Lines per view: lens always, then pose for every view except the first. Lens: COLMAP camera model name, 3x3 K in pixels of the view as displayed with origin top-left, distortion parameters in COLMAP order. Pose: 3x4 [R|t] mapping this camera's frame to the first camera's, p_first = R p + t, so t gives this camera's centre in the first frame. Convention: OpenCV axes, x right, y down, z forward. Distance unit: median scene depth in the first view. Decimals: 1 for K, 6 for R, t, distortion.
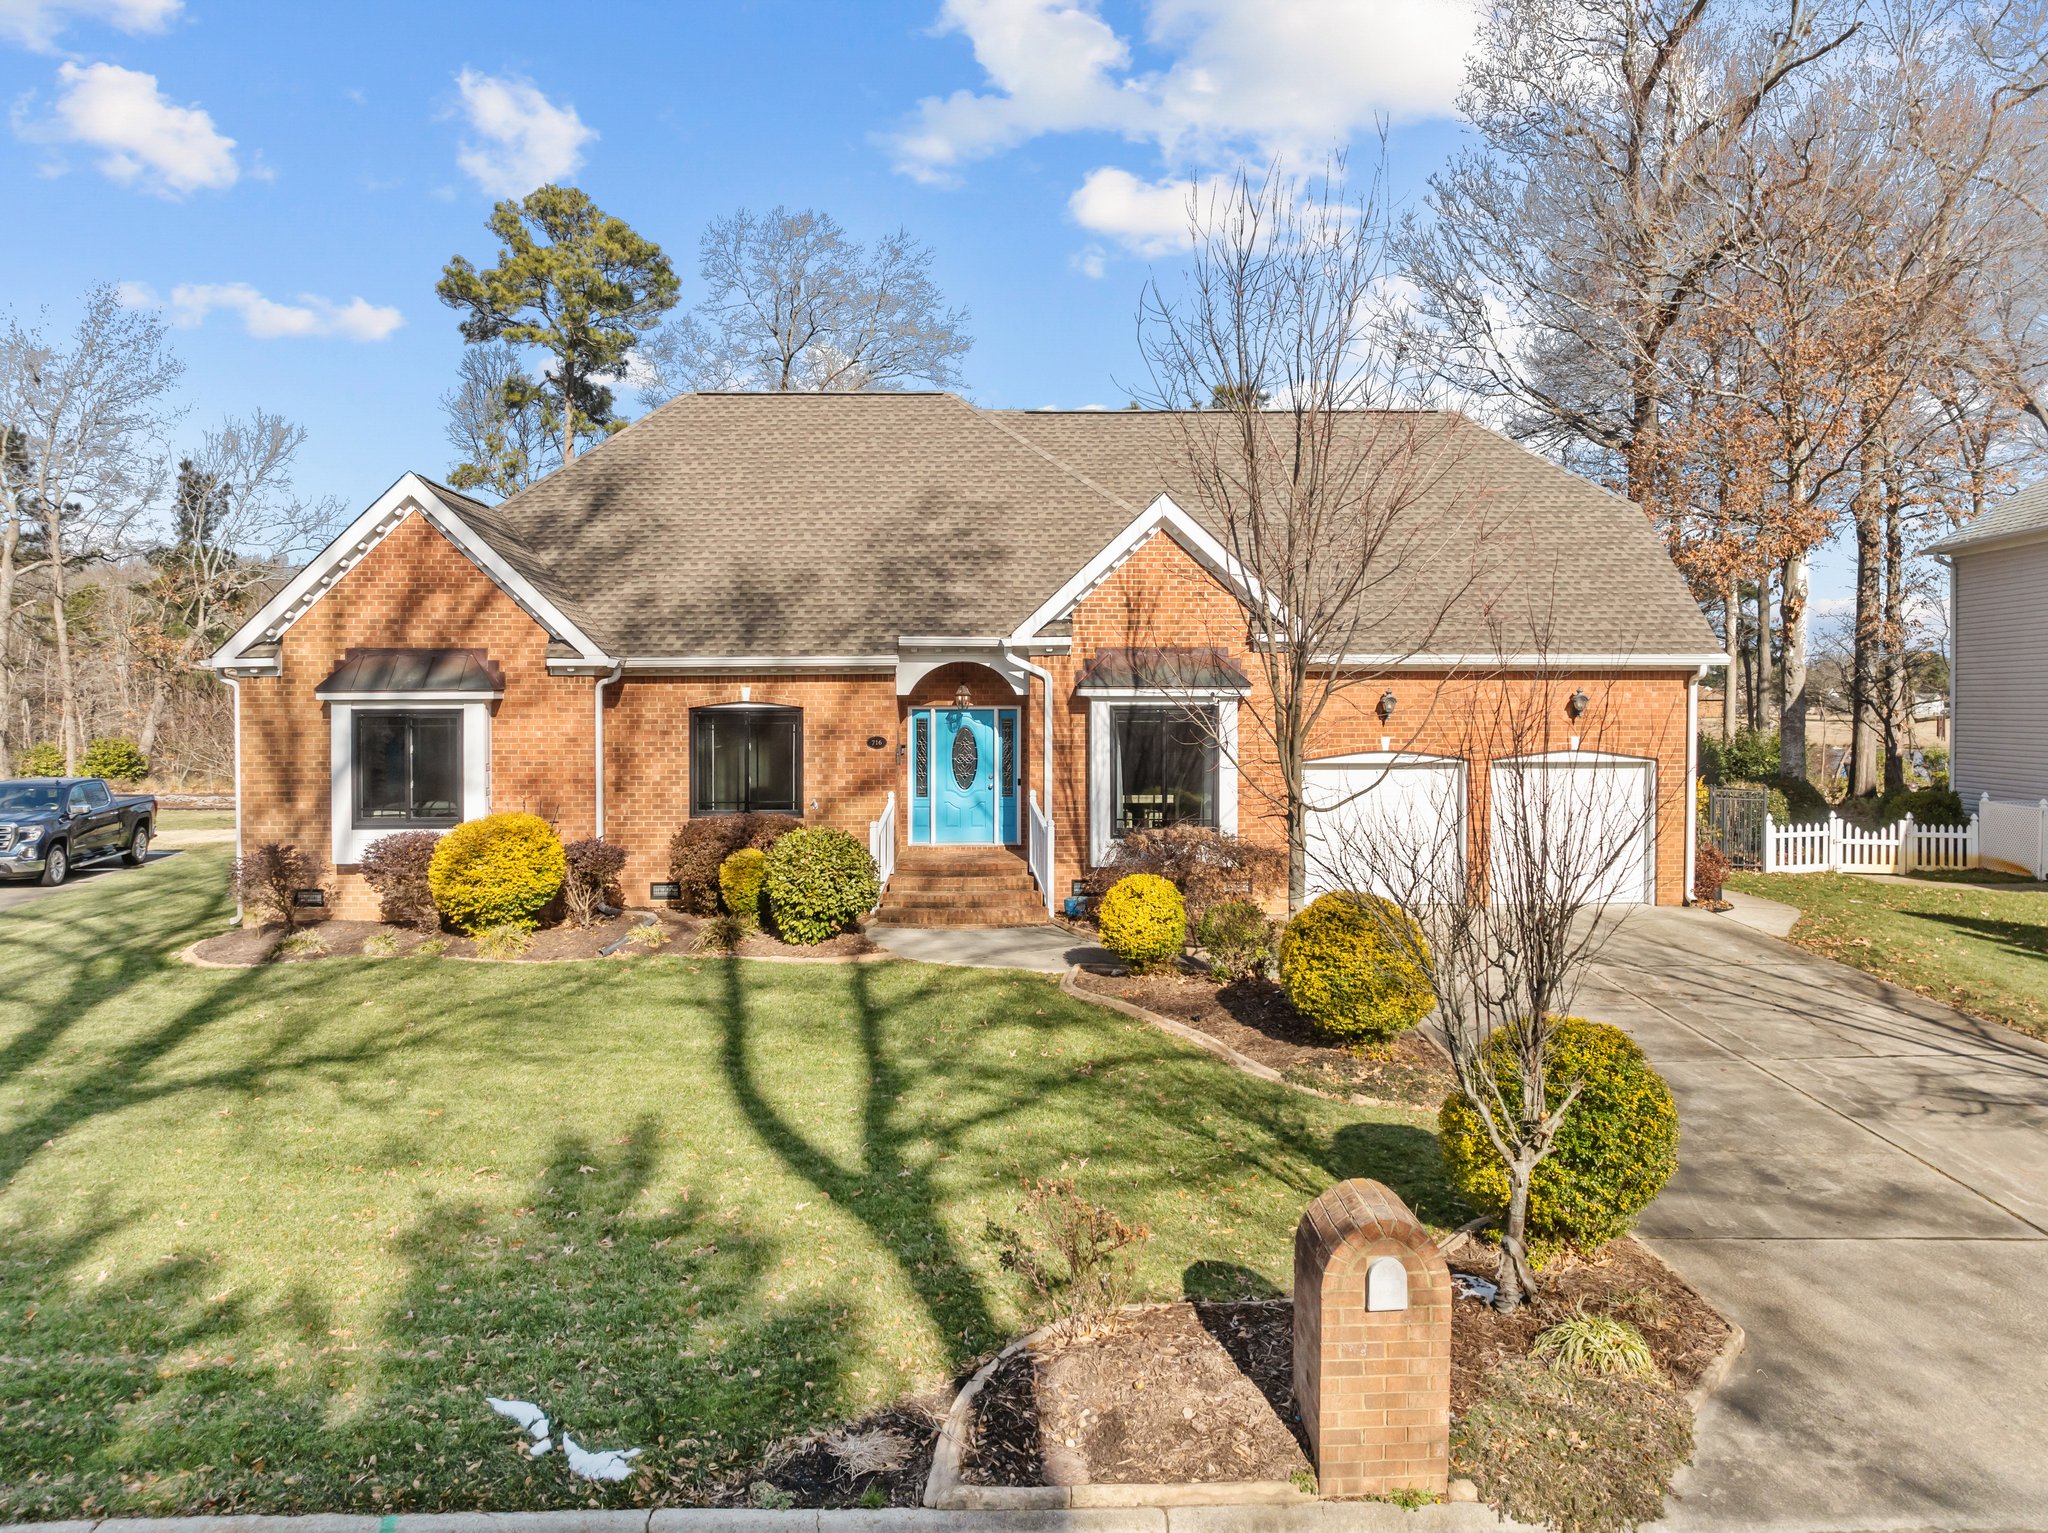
lens RADIAL K [[1472.5, 0, 1017.6], [0, 1472.5, 727.0], [0, 0, 1]] dist [-0.034495, 0.002677]
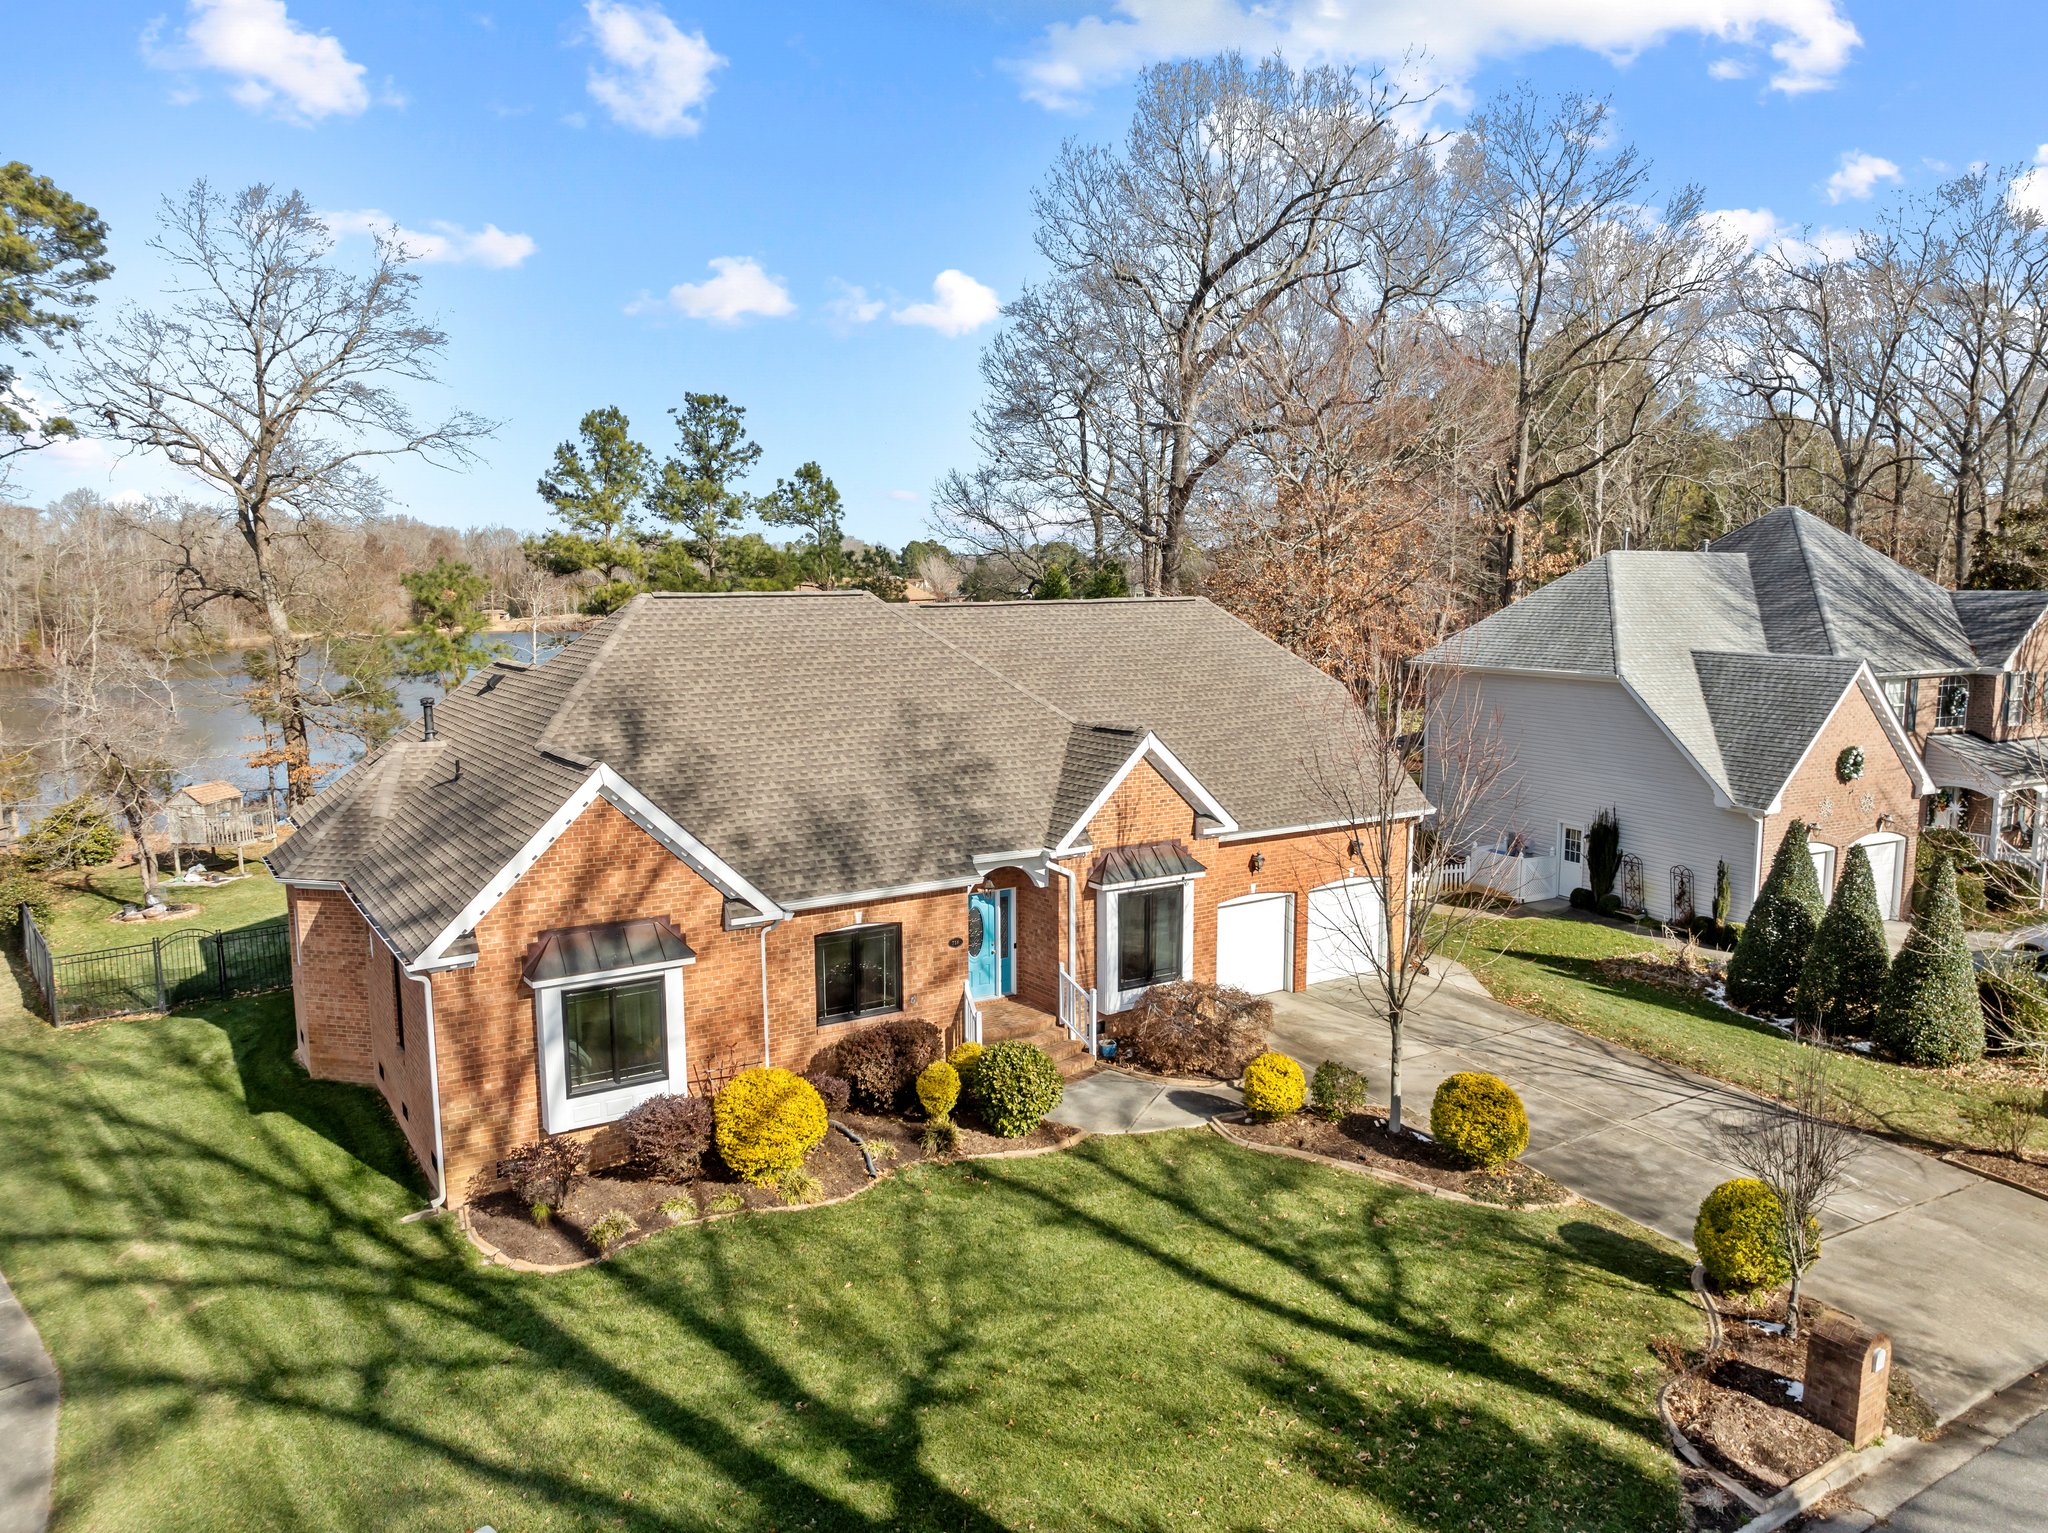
lens RADIAL K [[1472.5, 0, 1017.6], [0, 1472.5, 727.0], [0, 0, 1]] dist [-0.034495, 0.002677]
pose [[0.848908, -0.062067, 0.524883, -0.690430], [0.010448, 0.994858, 0.100742, -0.295196], [-0.528437, -0.080037, 0.845192, -0.055554]]
